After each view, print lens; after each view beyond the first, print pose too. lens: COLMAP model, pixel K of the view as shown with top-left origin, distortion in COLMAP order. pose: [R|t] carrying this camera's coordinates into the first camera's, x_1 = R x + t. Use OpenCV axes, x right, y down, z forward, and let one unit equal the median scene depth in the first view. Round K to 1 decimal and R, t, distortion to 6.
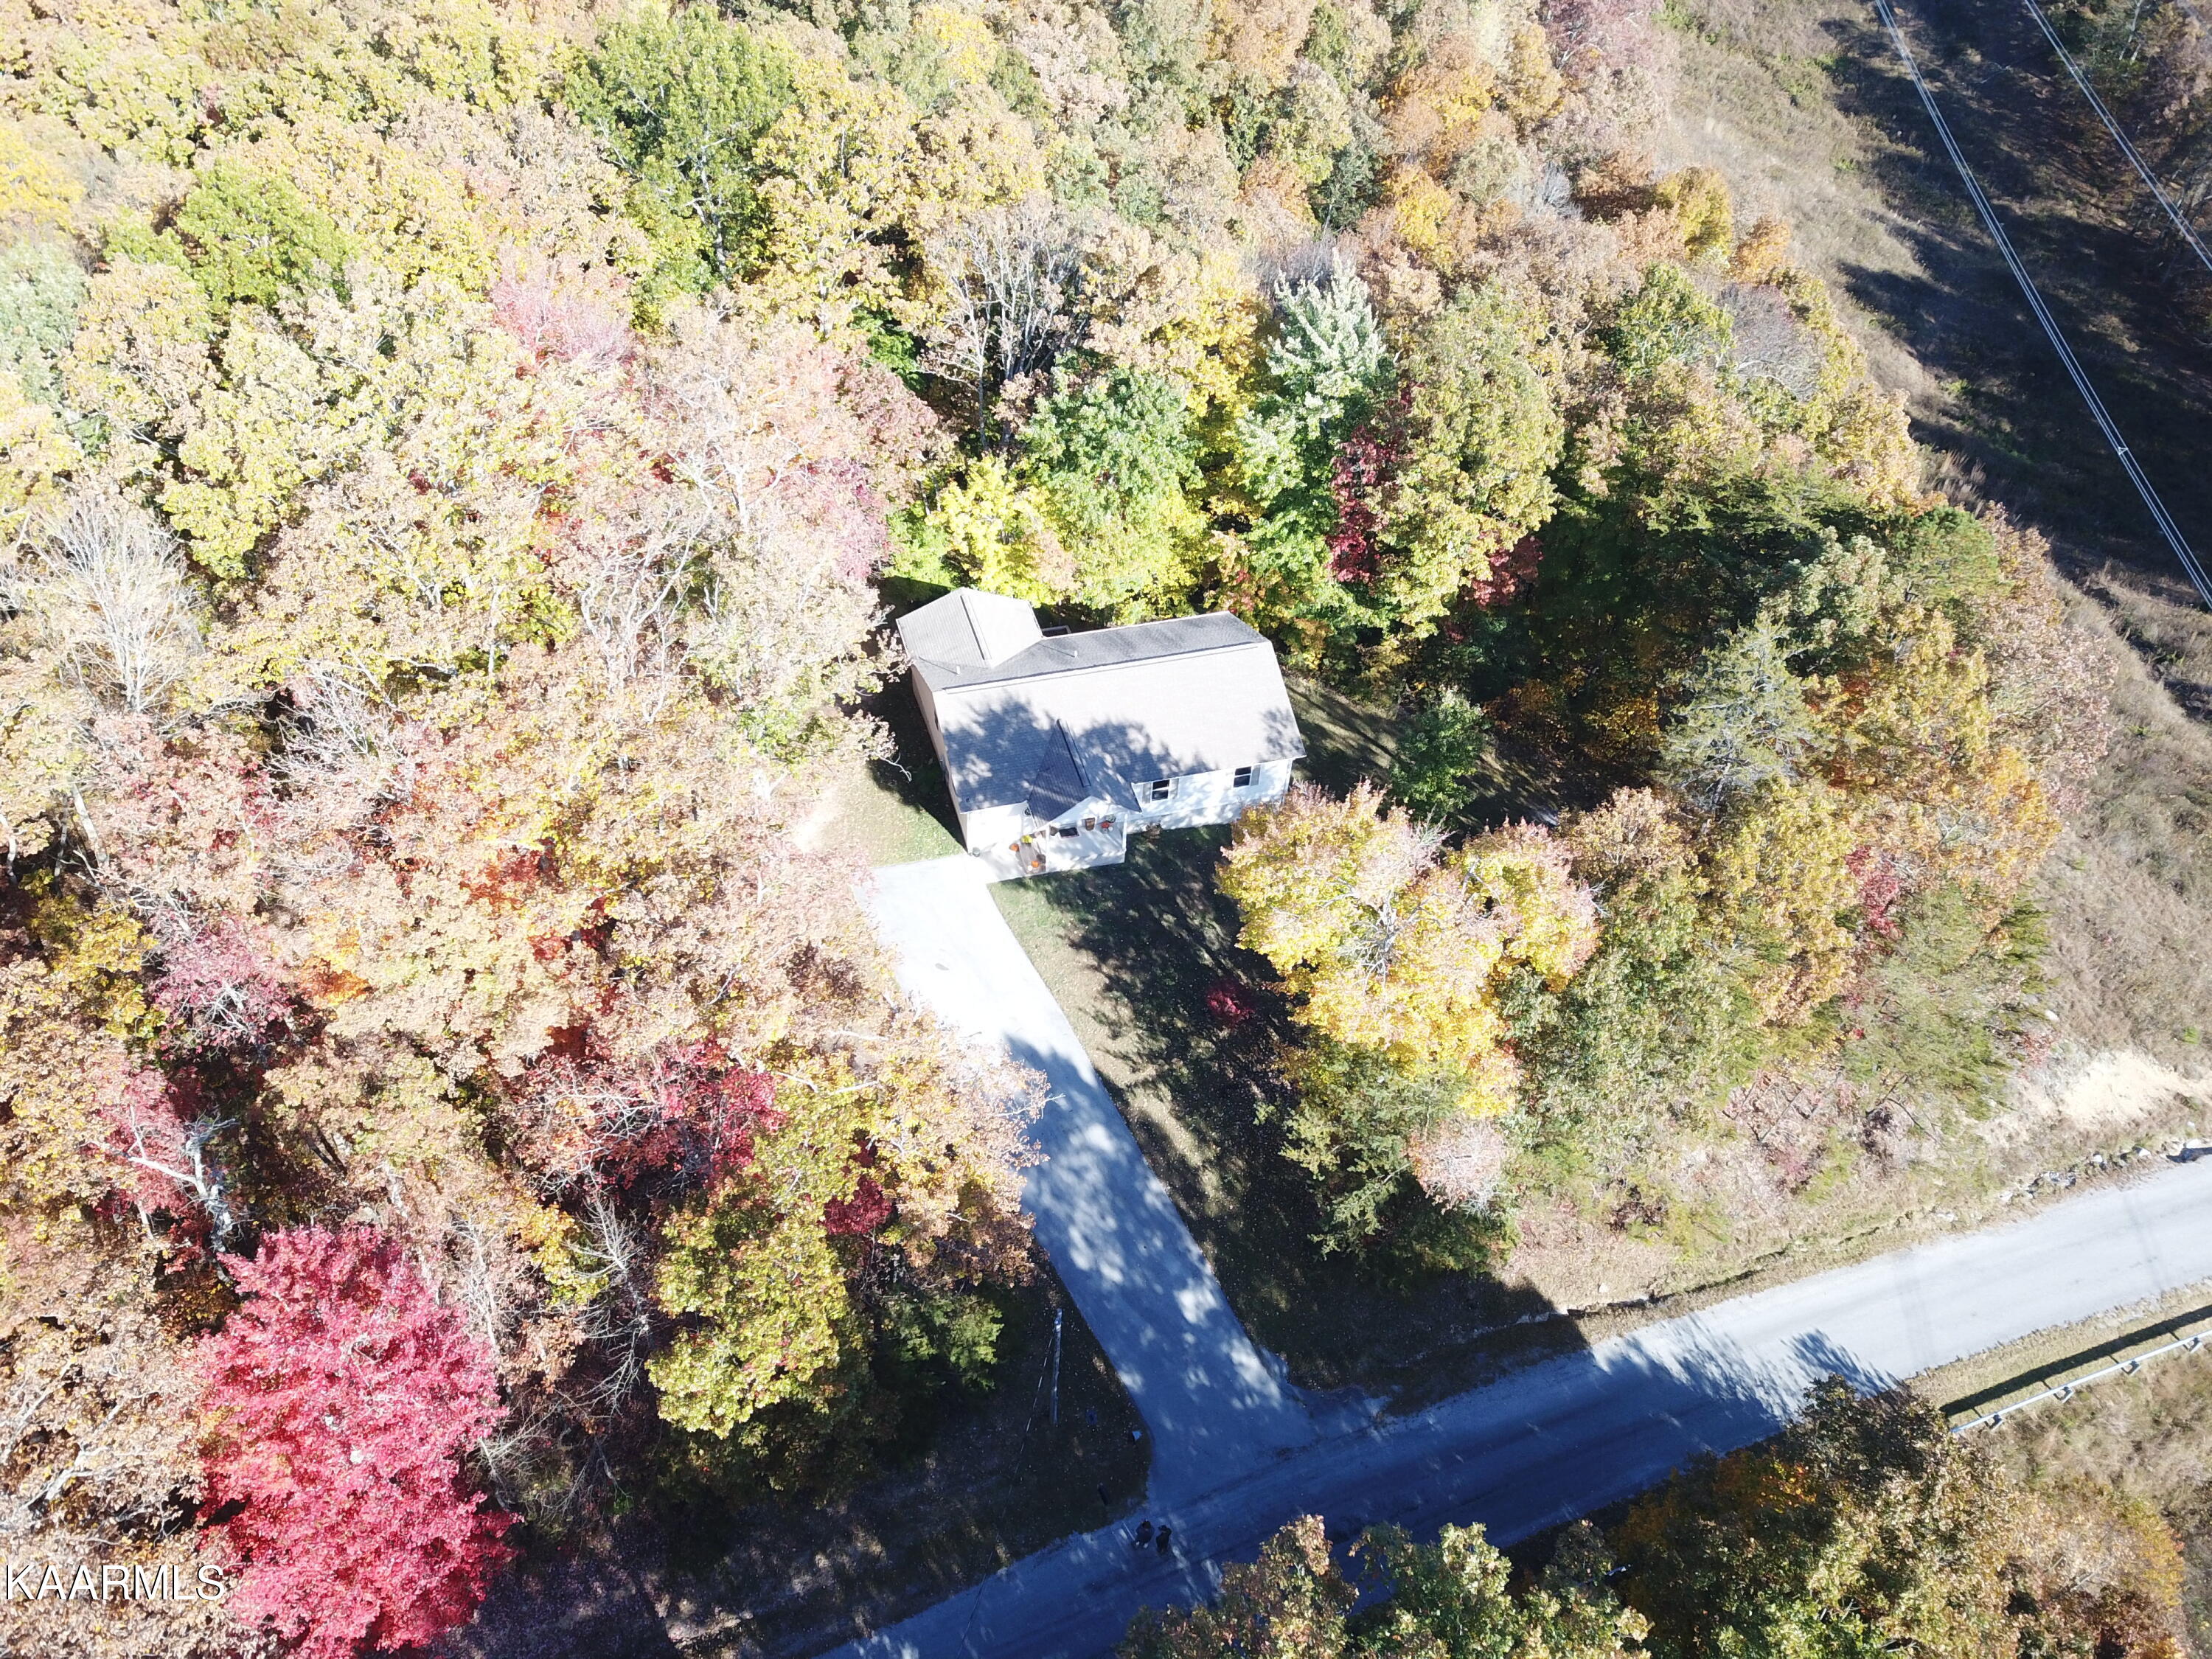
lens RADIAL K [[1699.5, 0, 1106.0], [0, 1699.5, 829.5], [0, 0, 1]] dist [0.036731, -0.025906]
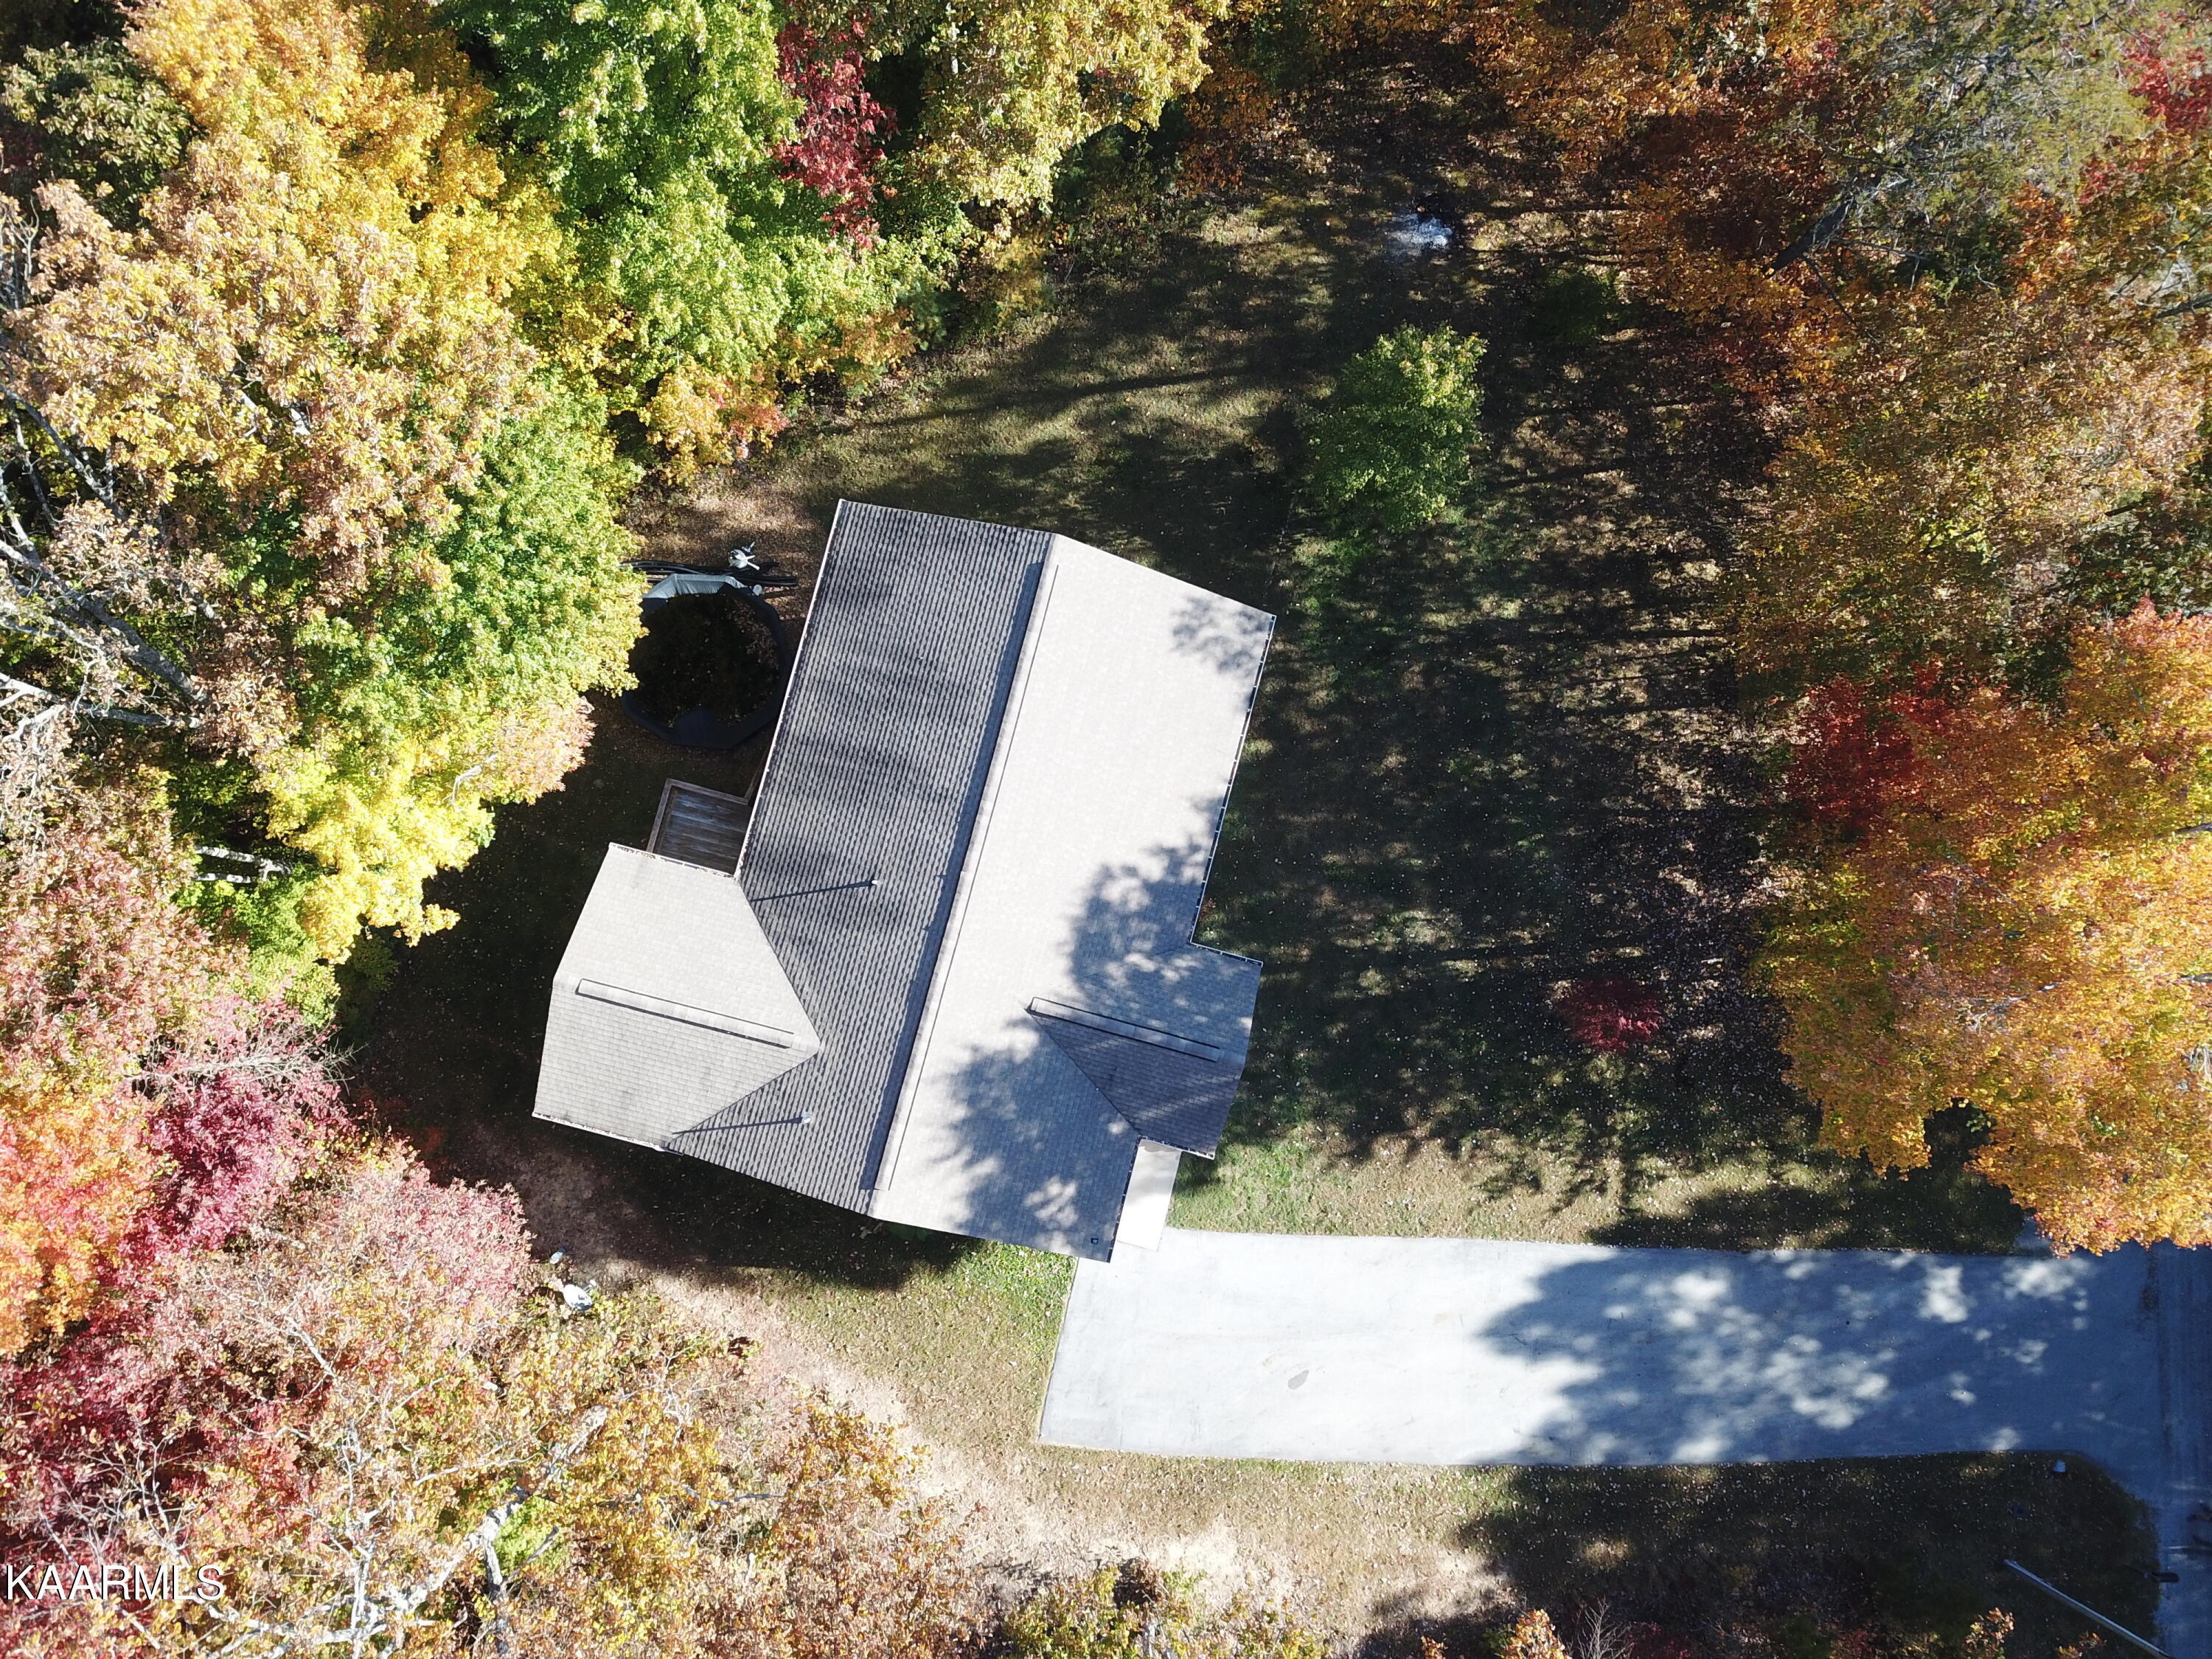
lens RADIAL K [[1699.5, 0, 1106.0], [0, 1699.5, 829.5], [0, 0, 1]] dist [0.036731, -0.025906]
pose [[0.499927, -0.863330, 0.068809, -0.004587], [0.564141, 0.384896, 0.730479, -0.487527], [-0.657128, -0.326368, 0.679460, 0.714099]]
